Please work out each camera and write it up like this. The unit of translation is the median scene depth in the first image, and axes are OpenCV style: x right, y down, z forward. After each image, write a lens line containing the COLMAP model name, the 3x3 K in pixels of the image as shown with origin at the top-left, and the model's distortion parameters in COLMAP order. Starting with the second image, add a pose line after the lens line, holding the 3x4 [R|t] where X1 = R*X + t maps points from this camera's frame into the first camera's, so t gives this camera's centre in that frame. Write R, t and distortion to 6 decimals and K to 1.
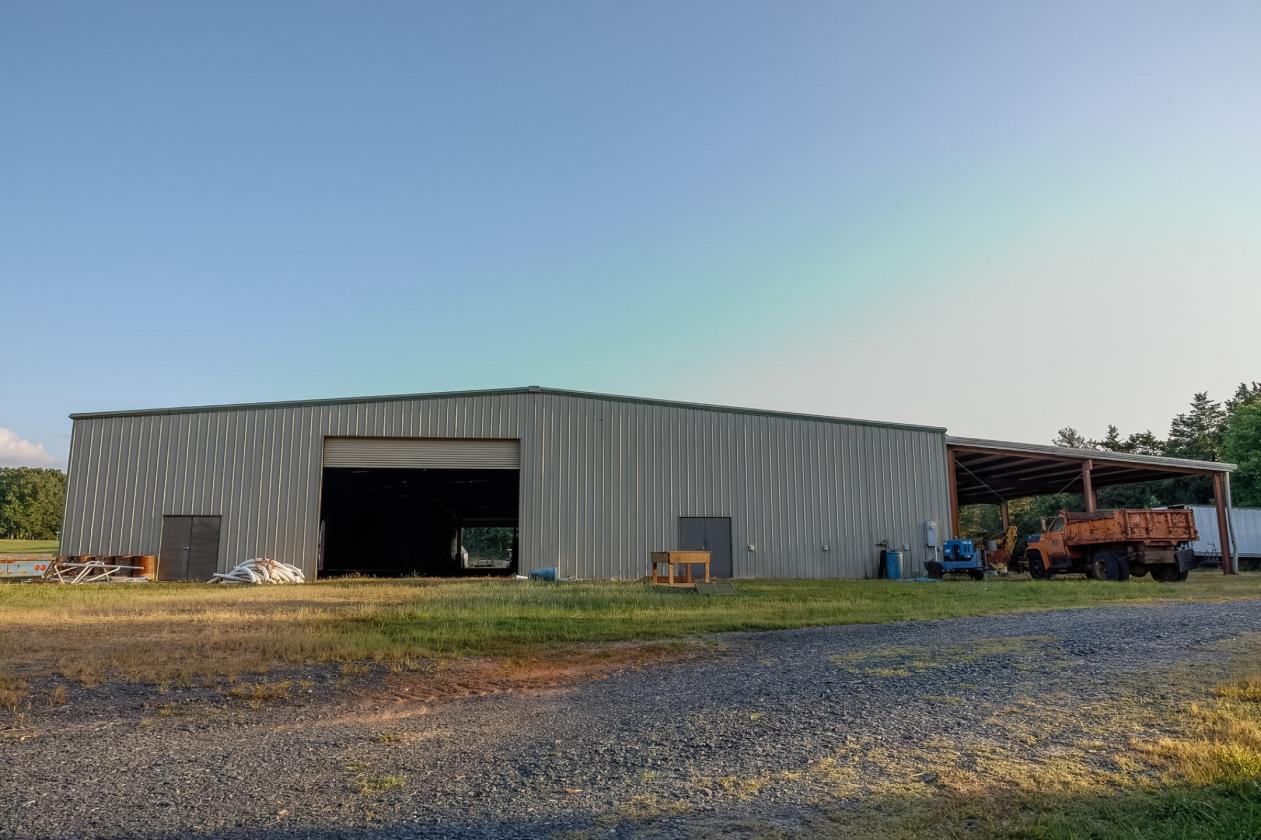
lens RADIAL K [[836.4, 0, 630.5], [0, 836.4, 420.0], [0, 0, 1]] dist [-0.018785, 0.001351]
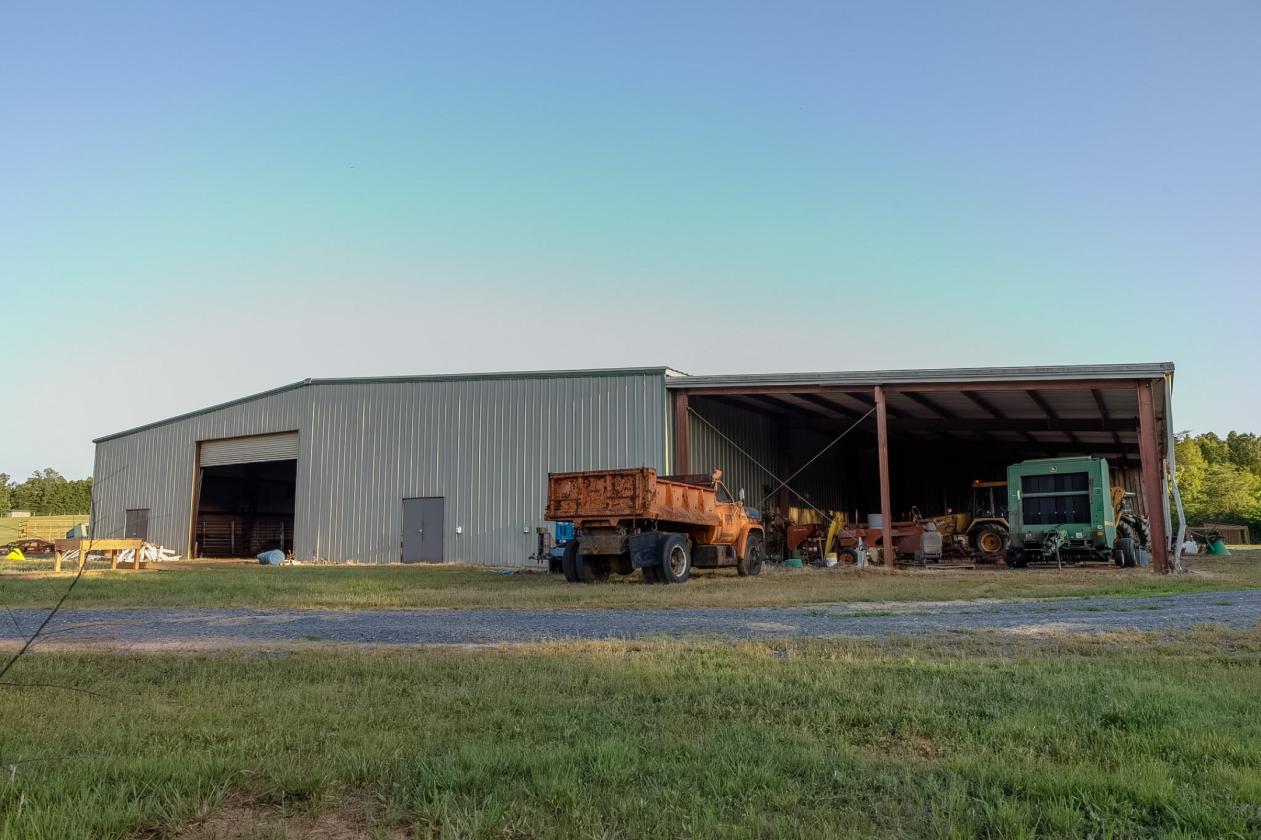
lens RADIAL K [[836.4, 0, 630.5], [0, 836.4, 420.0], [0, 0, 1]] dist [-0.018785, 0.001351]
pose [[0.795380, -0.088147, -0.599667, 0.841823], [0.105894, 0.994361, -0.005710, 0.061216], [0.596789, -0.058960, 0.800229, 0.409011]]
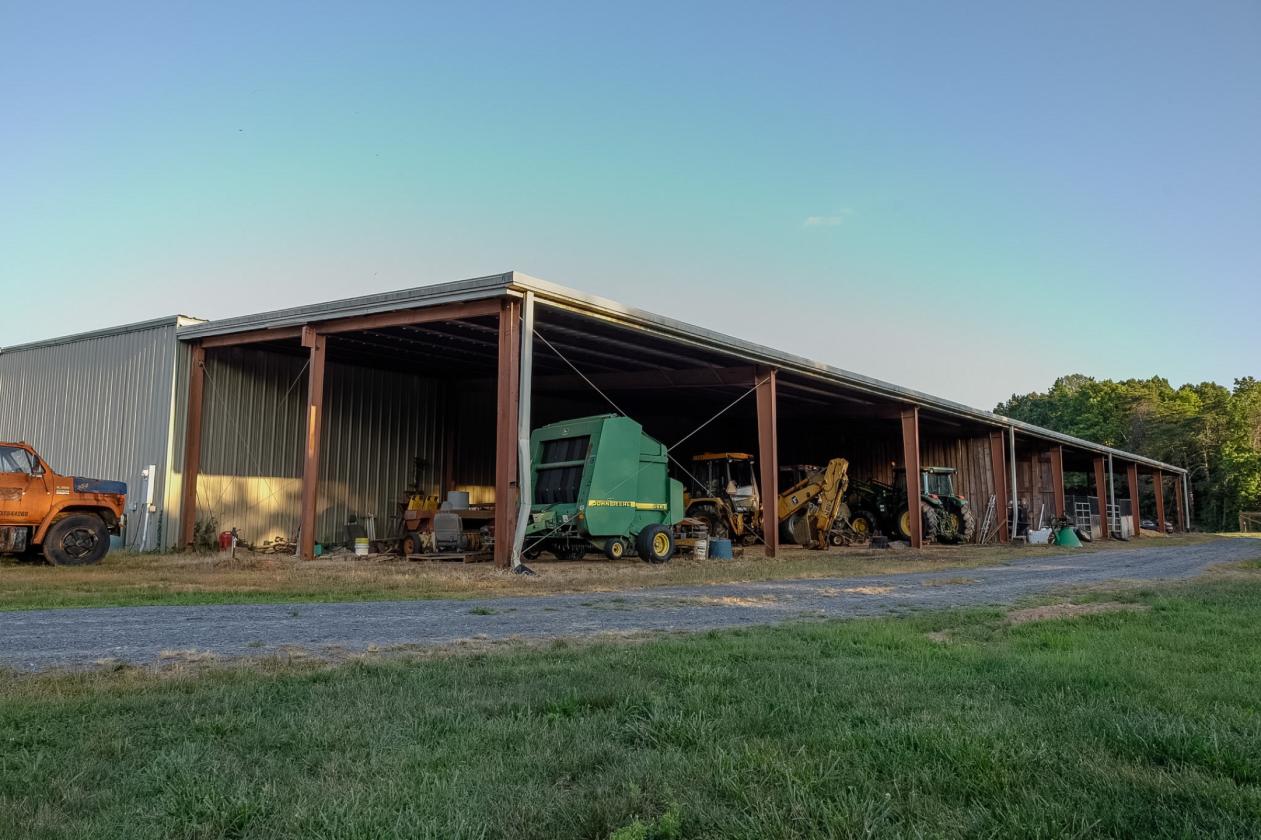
lens RADIAL K [[836.4, 0, 630.5], [0, 836.4, 420.0], [0, 0, 1]] dist [-0.018785, 0.001351]
pose [[0.716707, -0.084515, -0.692234, 1.105575], [0.117078, 0.993123, -0.000034, 0.134736], [0.687477, -0.081021, 0.721673, 0.830277]]
